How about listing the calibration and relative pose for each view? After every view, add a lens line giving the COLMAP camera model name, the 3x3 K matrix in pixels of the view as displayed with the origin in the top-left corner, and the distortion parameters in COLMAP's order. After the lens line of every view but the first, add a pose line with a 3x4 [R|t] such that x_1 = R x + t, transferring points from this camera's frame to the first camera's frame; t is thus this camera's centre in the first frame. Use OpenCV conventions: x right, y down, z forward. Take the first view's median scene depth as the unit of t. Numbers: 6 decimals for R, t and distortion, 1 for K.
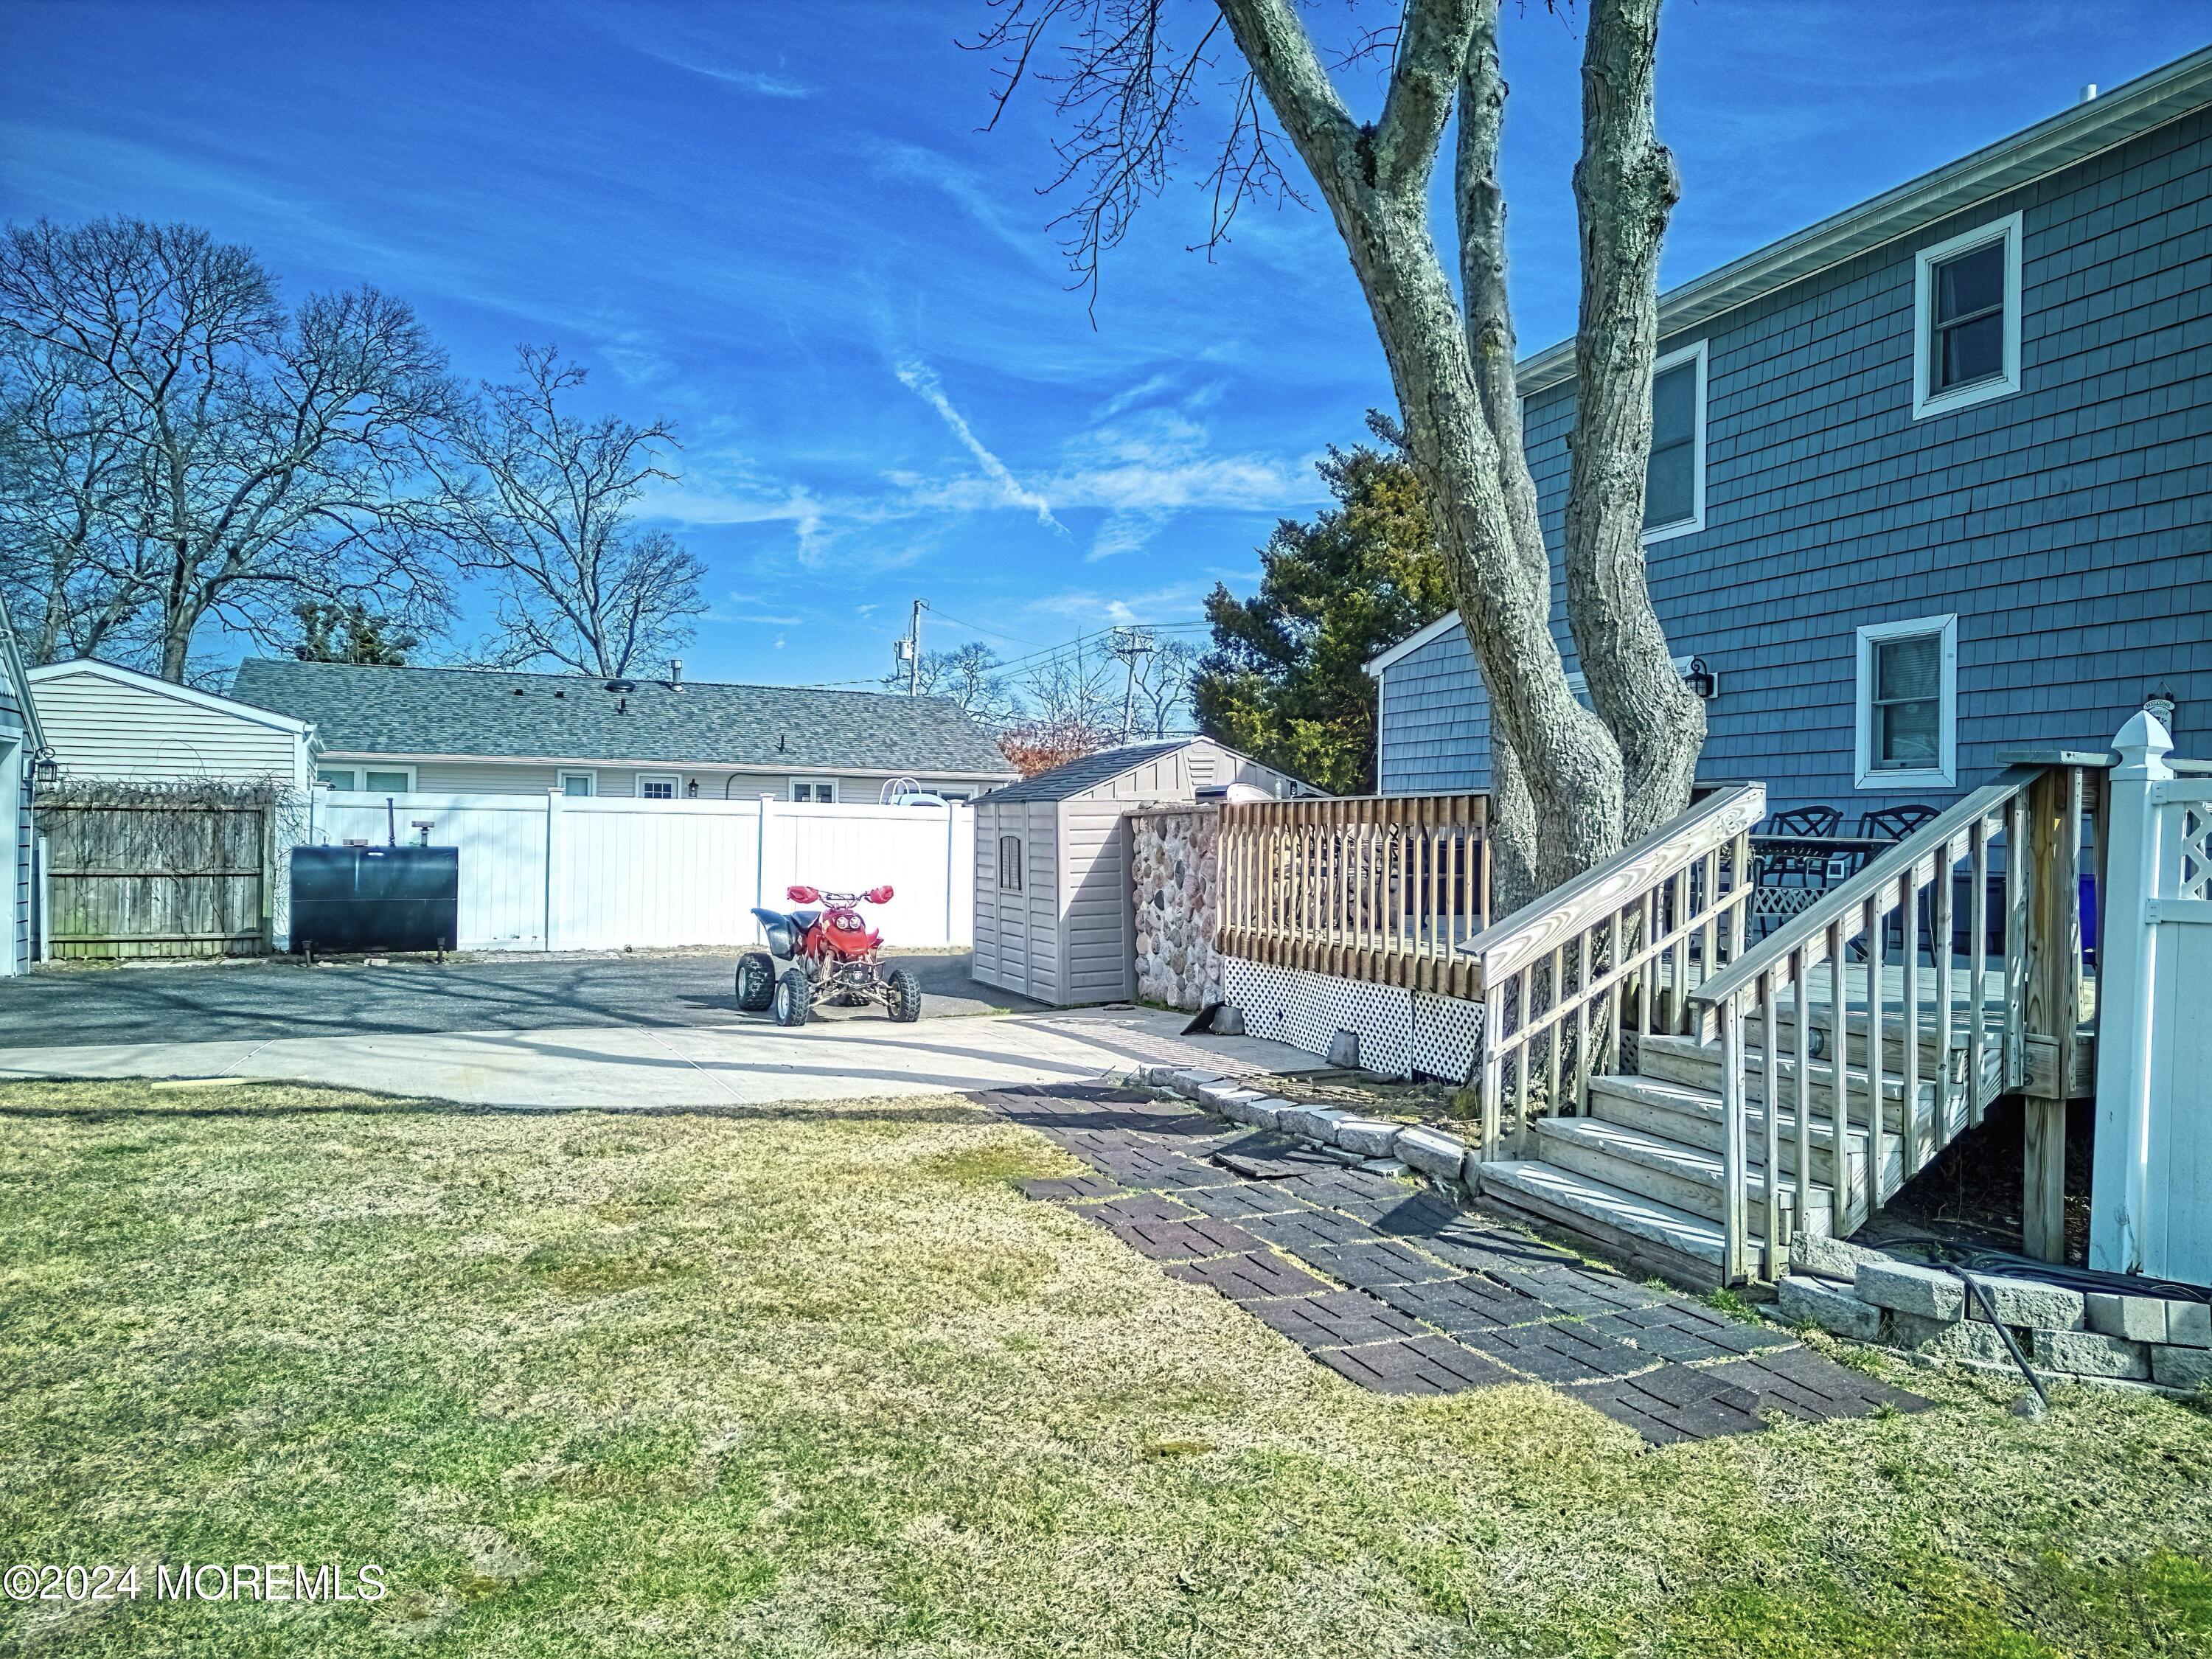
lens RADIAL K [[1537.1, 0, 1115.4], [0, 1537.1, 817.3], [0, 0, 1]] dist [0.103132, -0.108924]
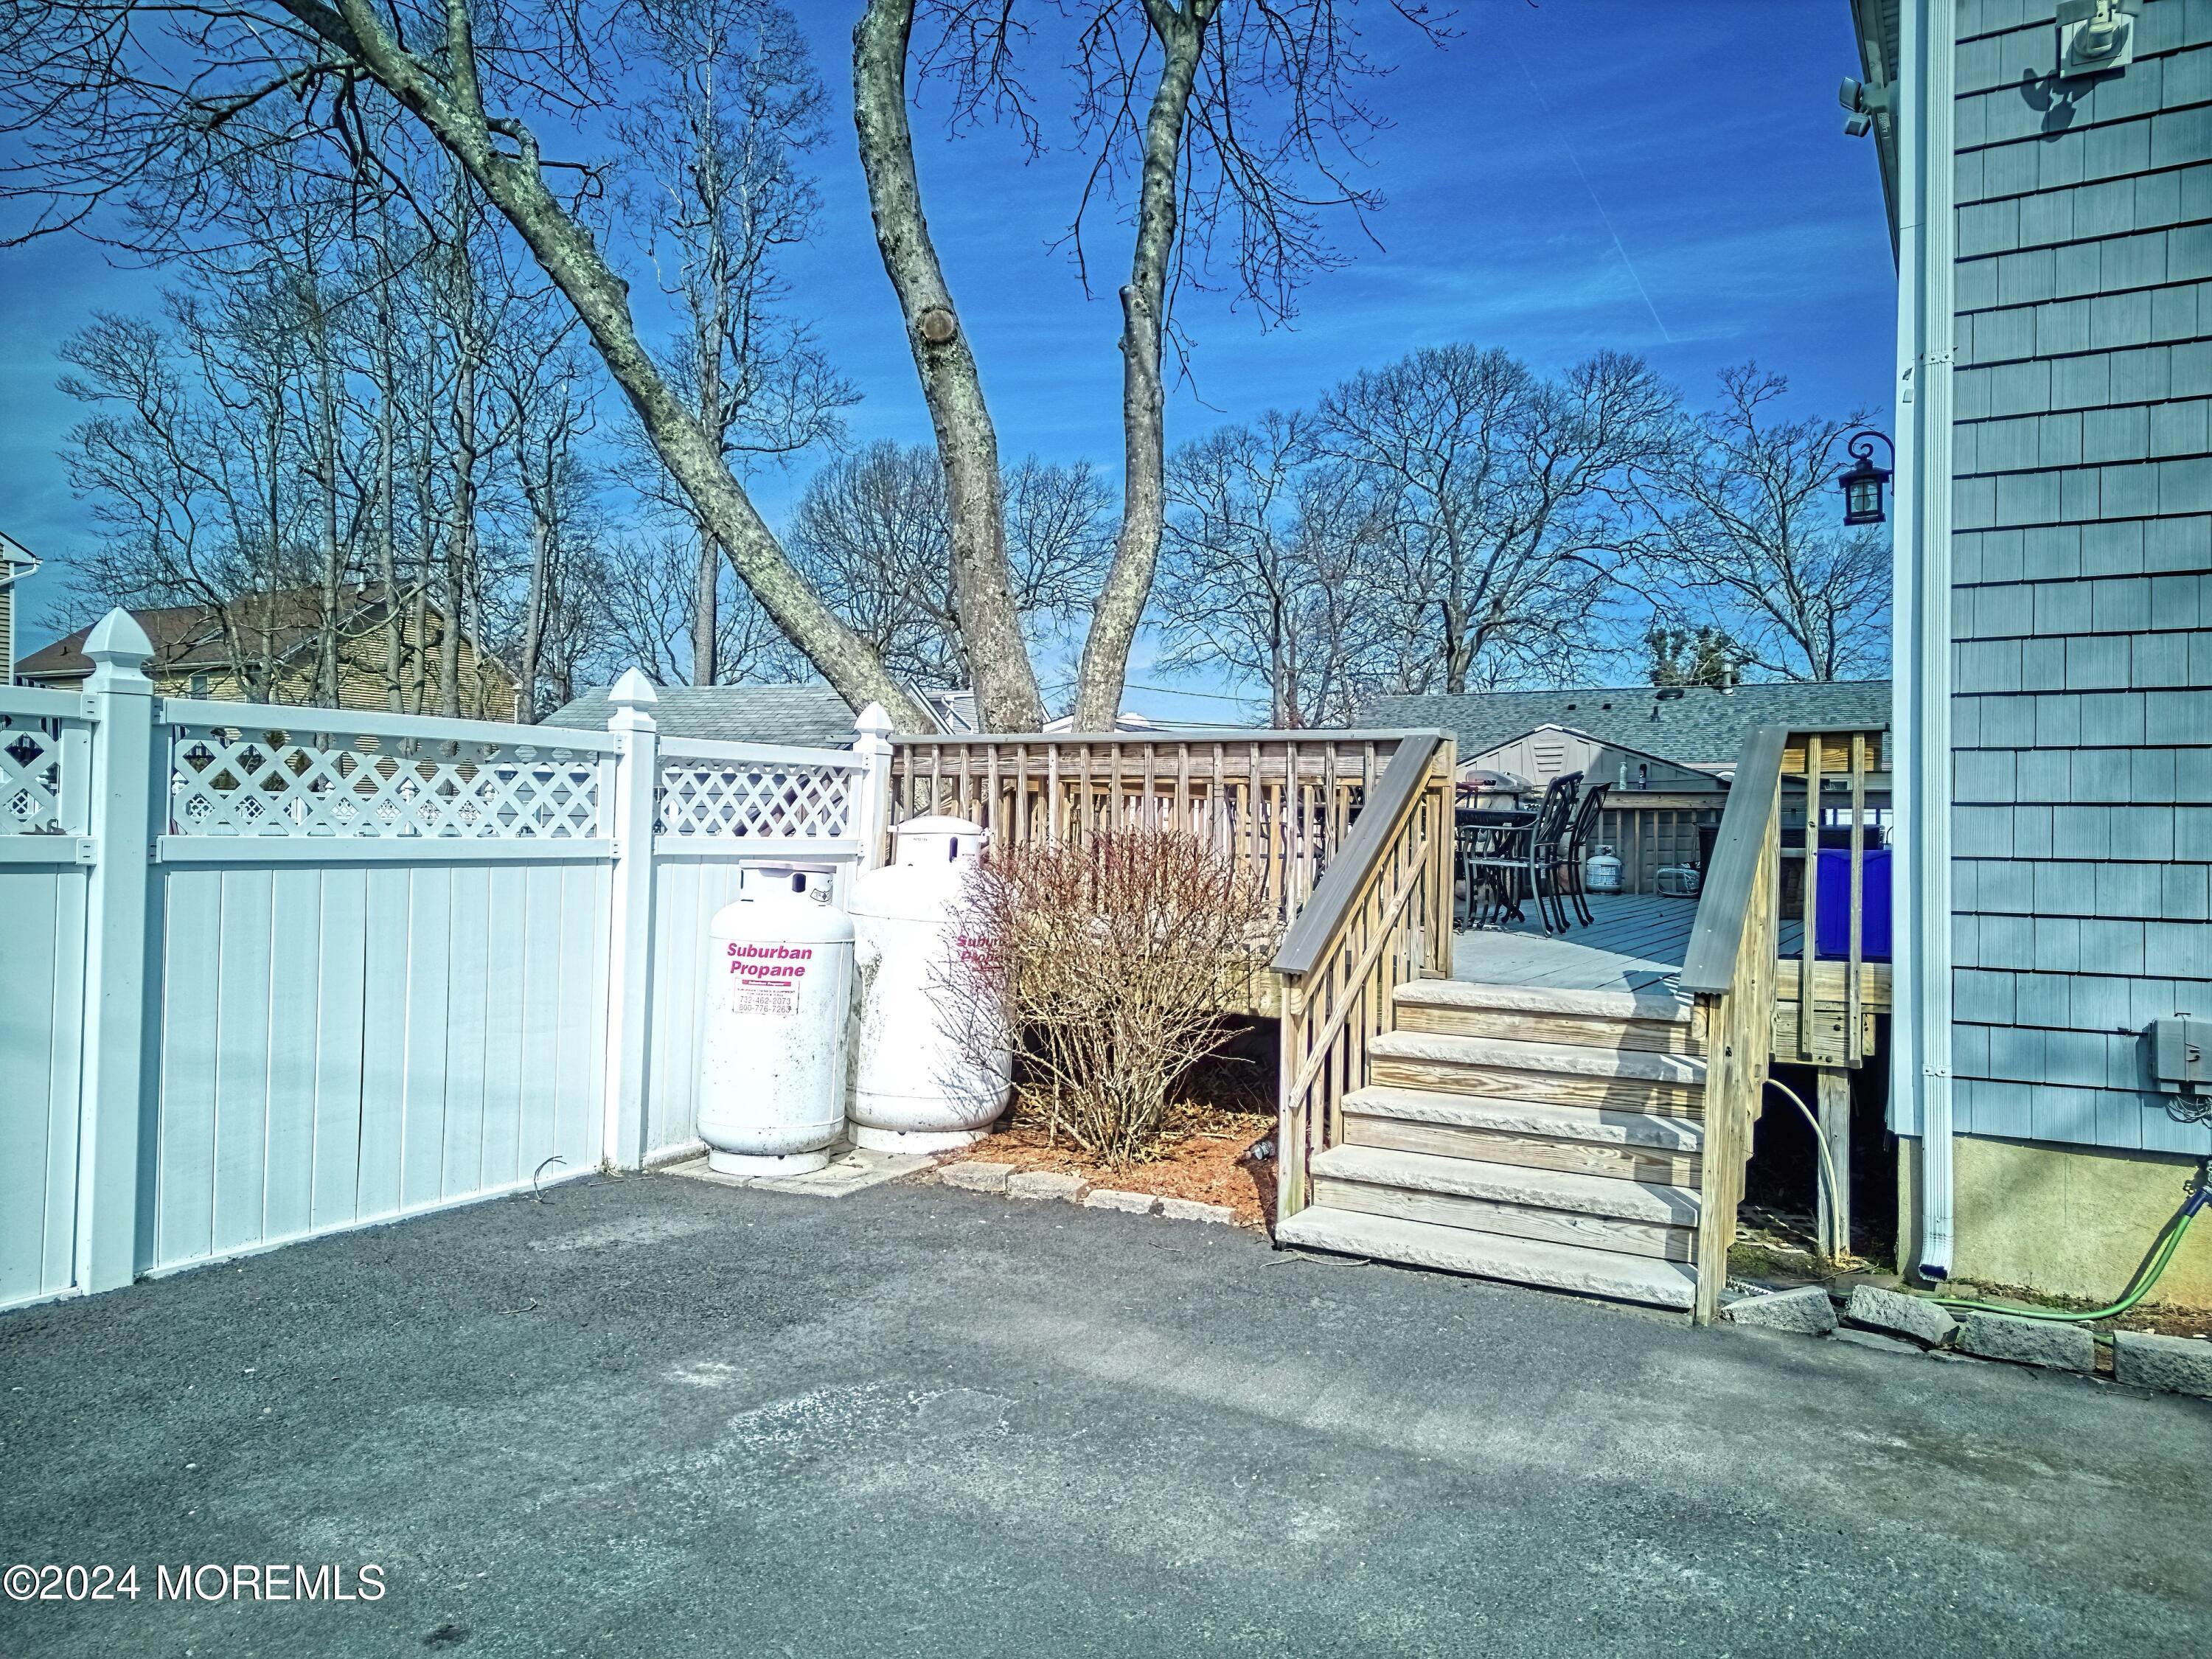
lens RADIAL K [[1537.1, 0, 1115.4], [0, 1537.1, 817.3], [0, 0, 1]] dist [0.103132, -0.108924]
pose [[0.622853, -0.010809, -0.782264, 0.603218], [0.005680, 0.999941, -0.009294, 0.015745], [0.782318, 0.001346, 0.622878, 0.100767]]
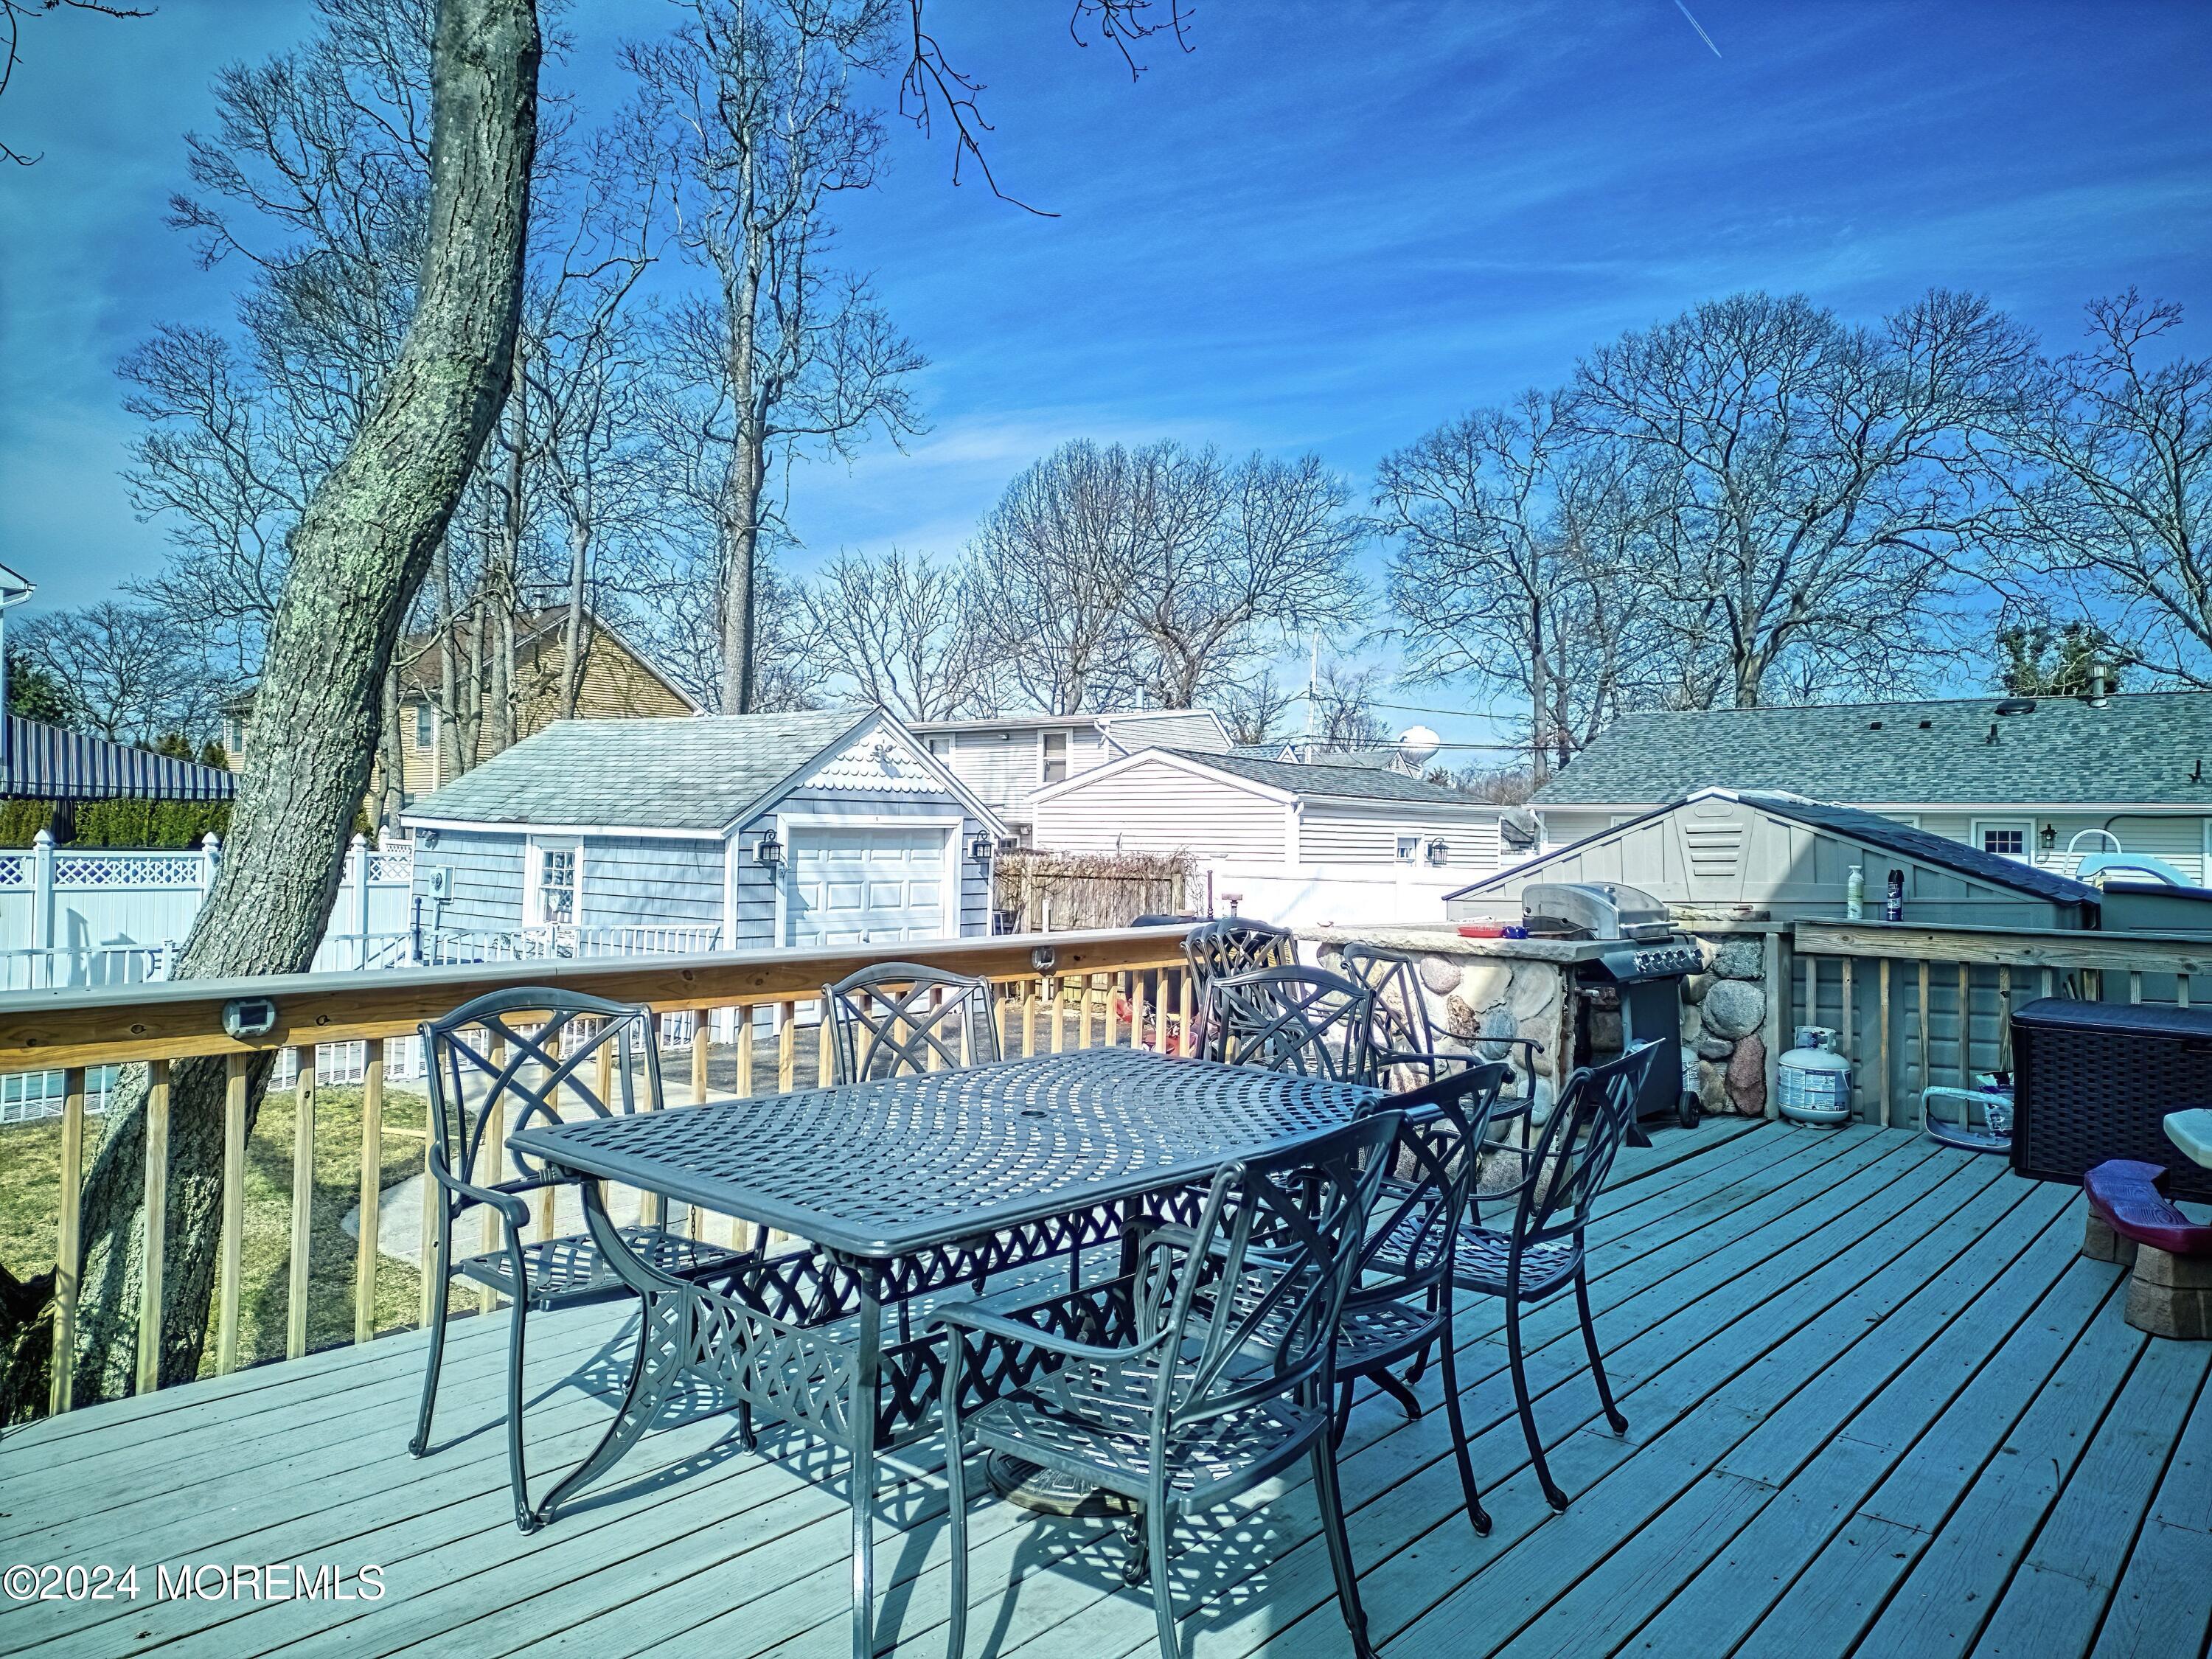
lens RADIAL K [[1544.2, 0, 1119.6], [0, 1544.2, 818.9], [0, 0, 1]] dist [0.088004, -0.078369]
pose [[0.468962, -0.017948, -0.883036, 0.398255], [0.001738, 0.999810, -0.019399, -0.026760], [0.883217, 0.007562, 0.468904, 0.469147]]
